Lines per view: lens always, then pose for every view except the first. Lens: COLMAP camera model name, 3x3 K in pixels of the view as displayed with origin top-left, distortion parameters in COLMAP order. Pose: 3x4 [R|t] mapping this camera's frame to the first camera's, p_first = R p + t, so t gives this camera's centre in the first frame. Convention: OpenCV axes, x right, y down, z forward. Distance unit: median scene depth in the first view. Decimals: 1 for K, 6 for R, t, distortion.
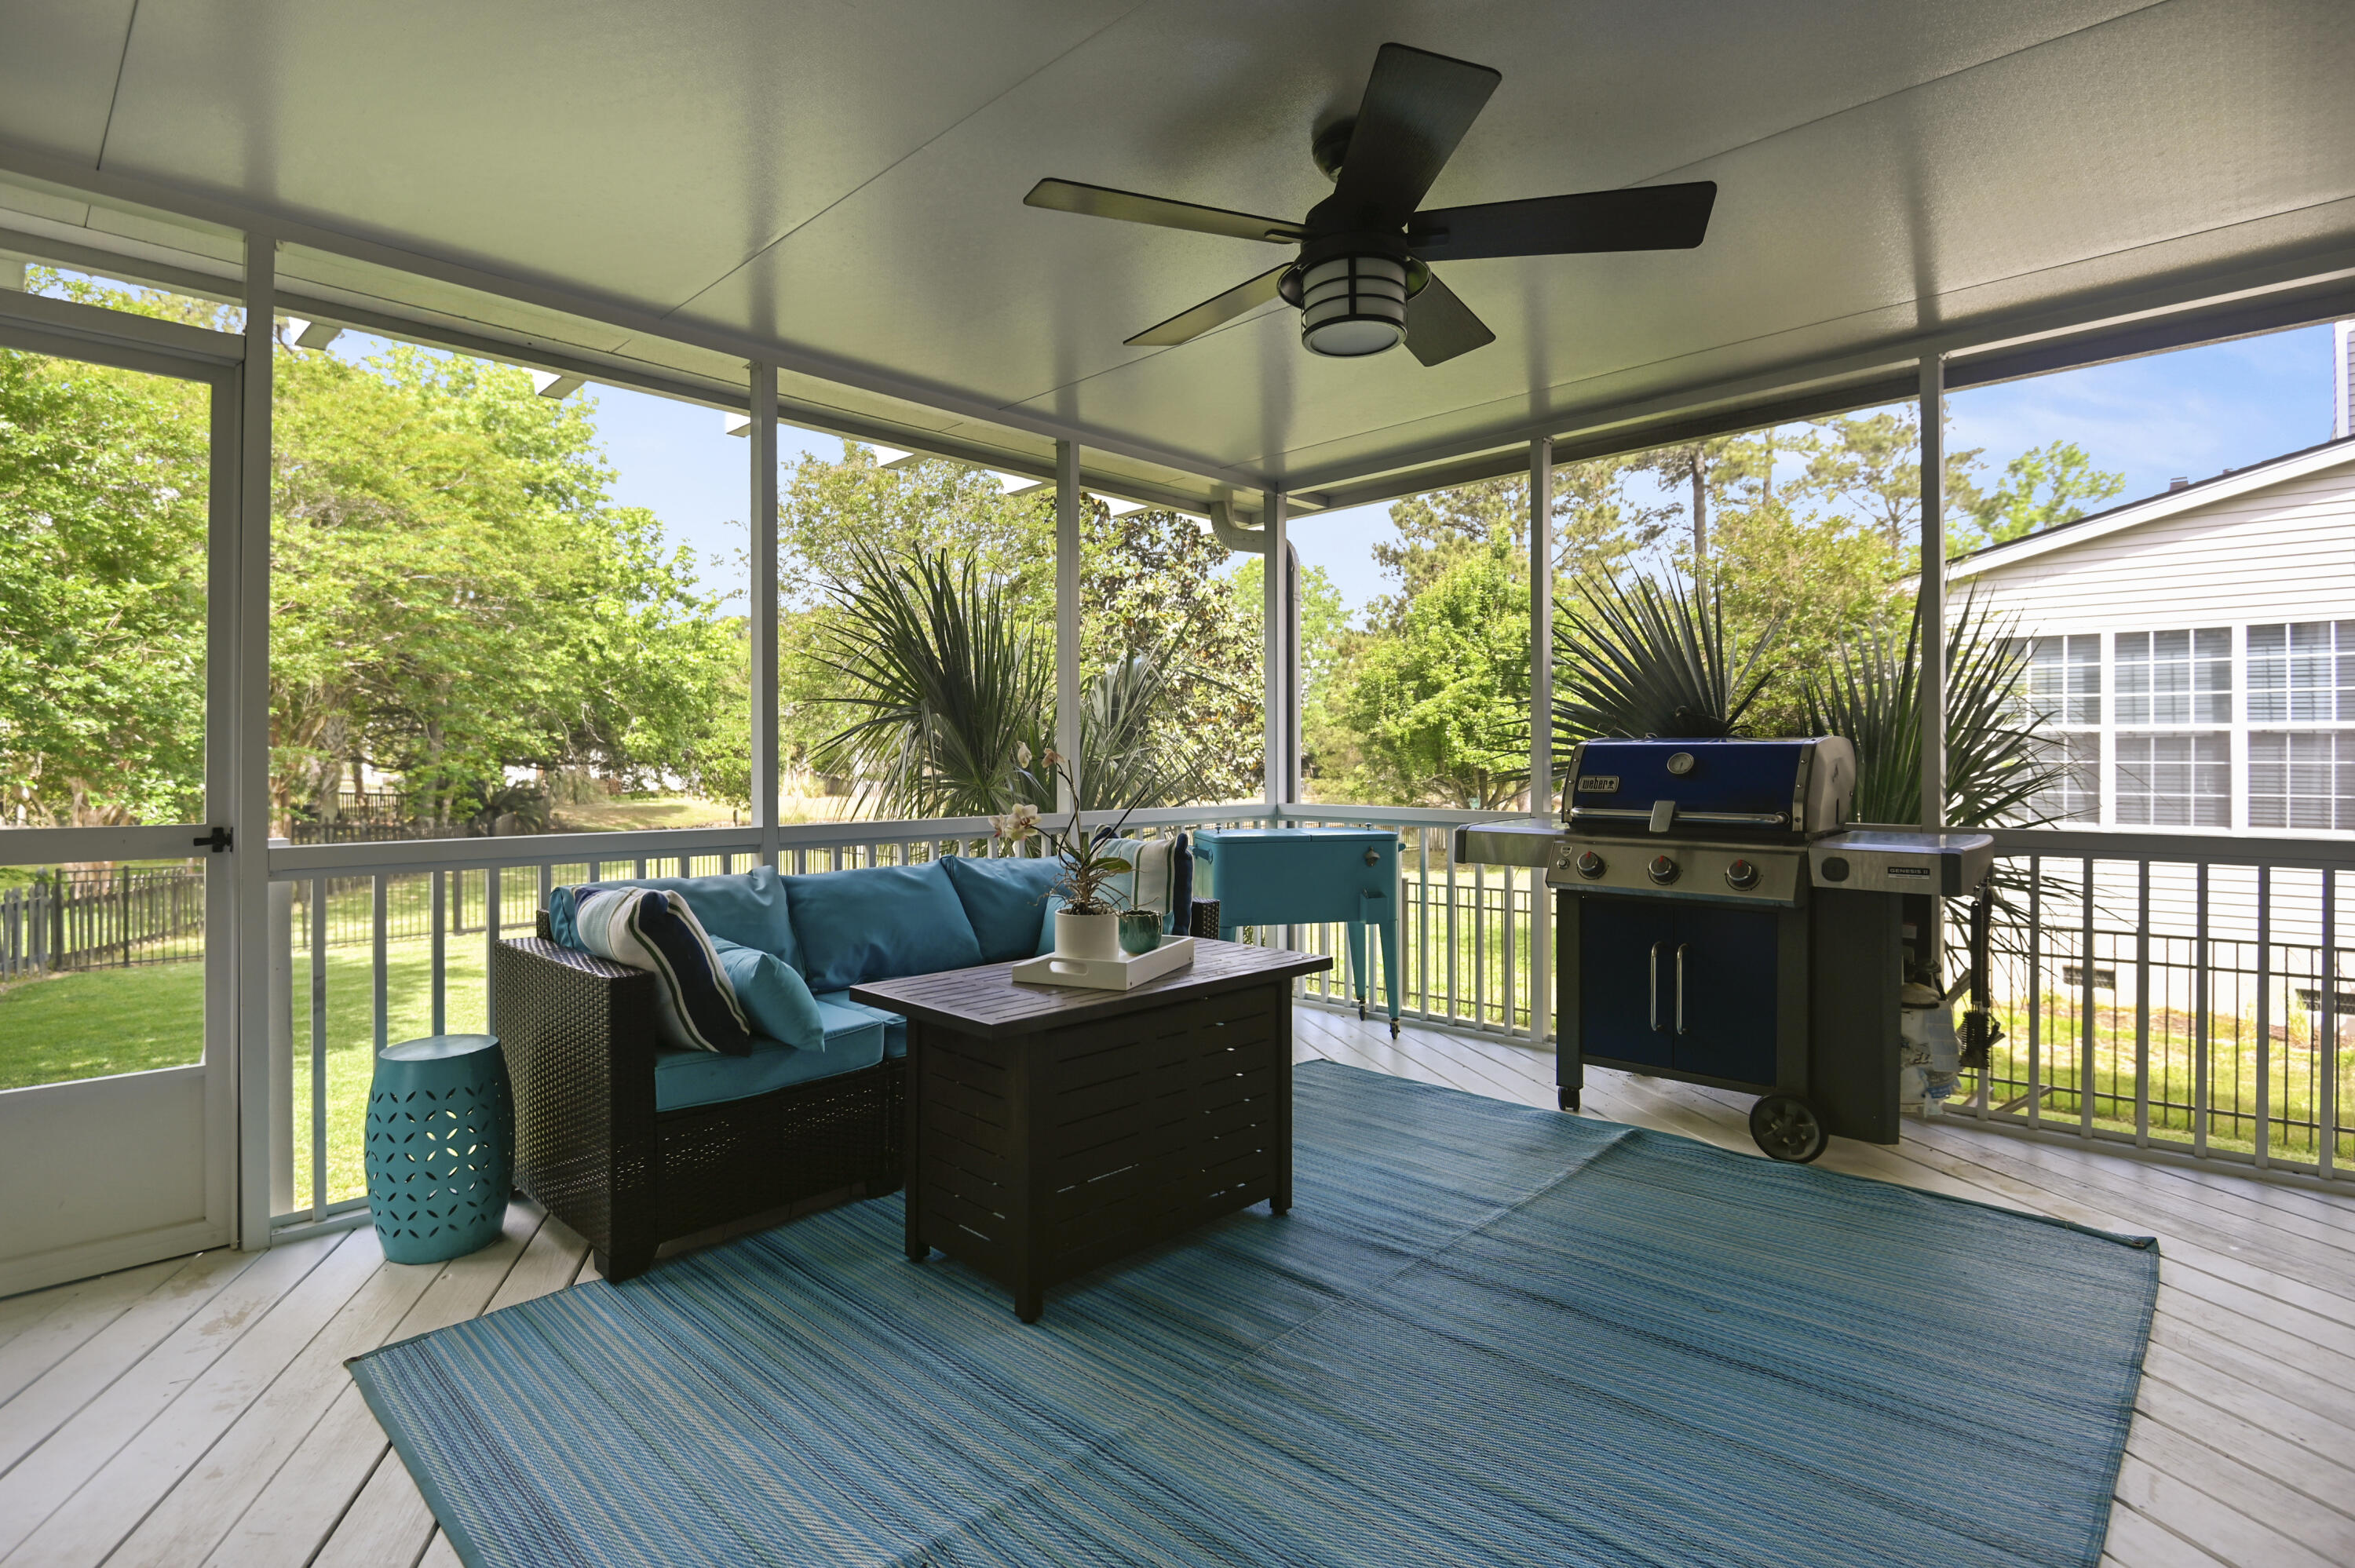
lens RADIAL K [[1131.8, 0, 1177.5], [0, 1131.8, 784.0], [0, 0, 1]] dist [0.000576, 0.000169]
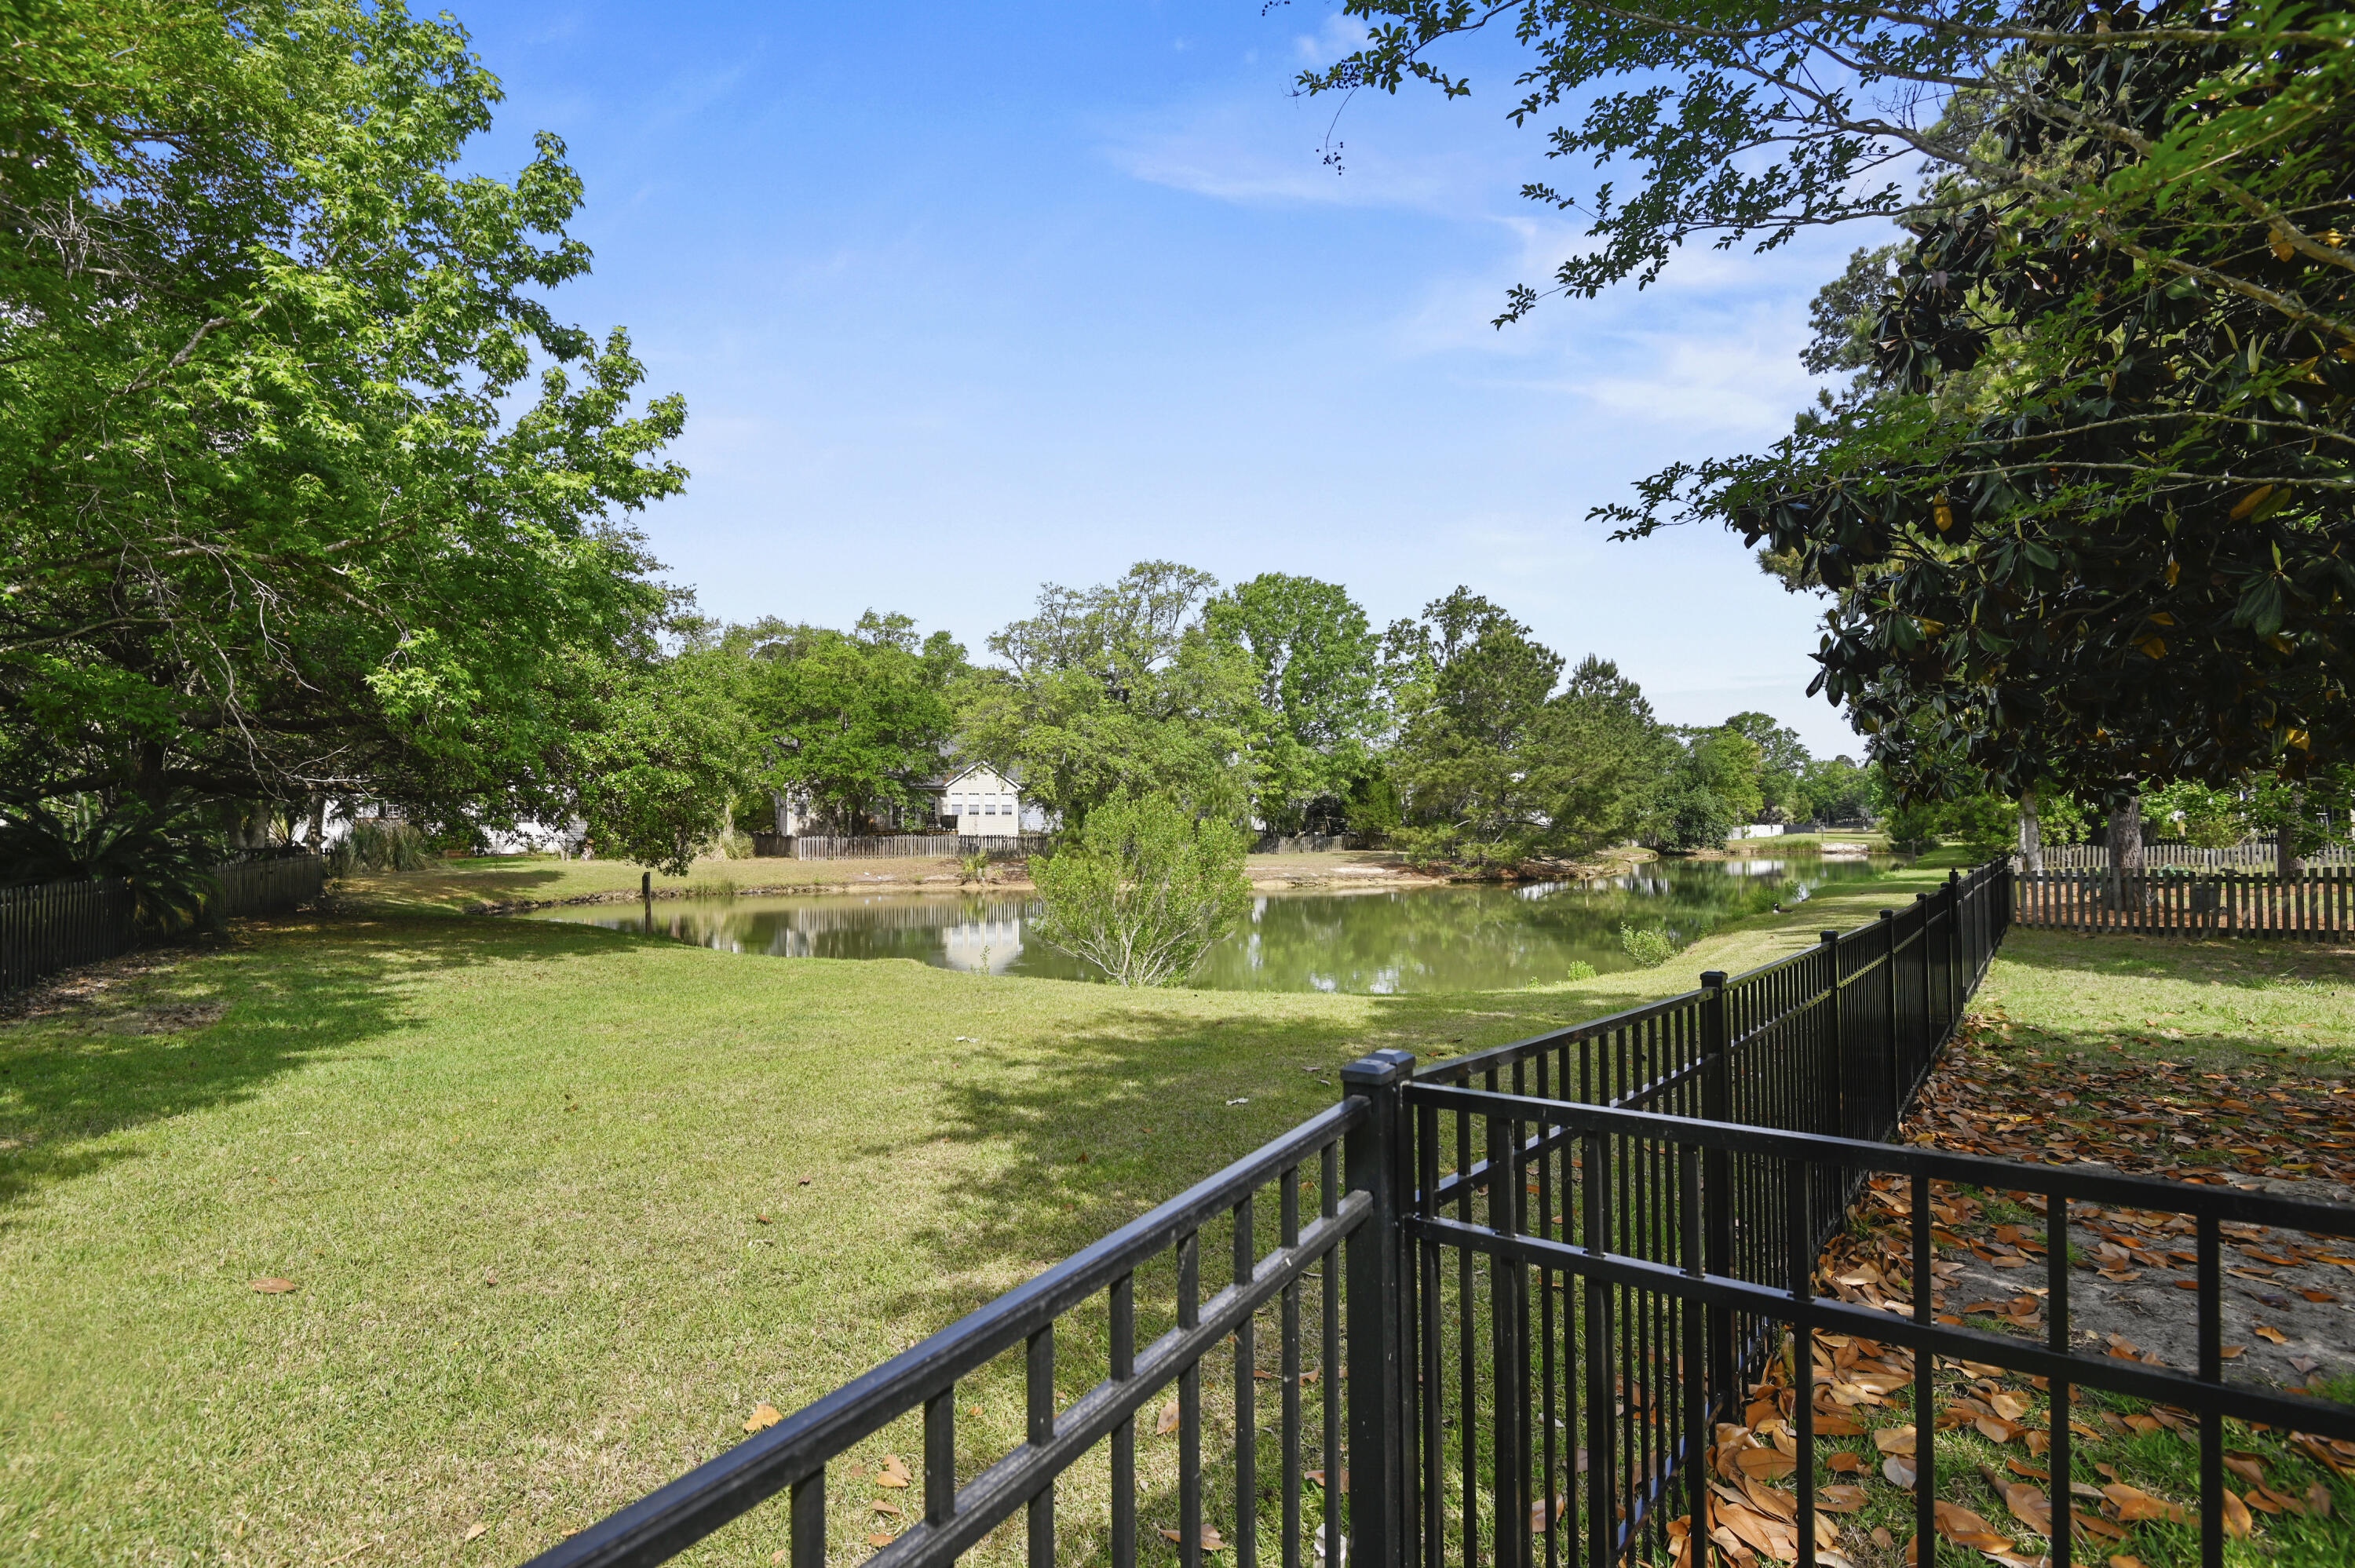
lens RADIAL K [[1131.8, 0, 1177.5], [0, 1131.8, 784.0], [0, 0, 1]] dist [0.000576, 0.000169]
pose [[0.996504, -0.006864, 0.083263, -0.199067], [0.011515, 0.998392, -0.055501, 0.015370], [-0.082749, 0.056266, 0.994981, 0.476308]]
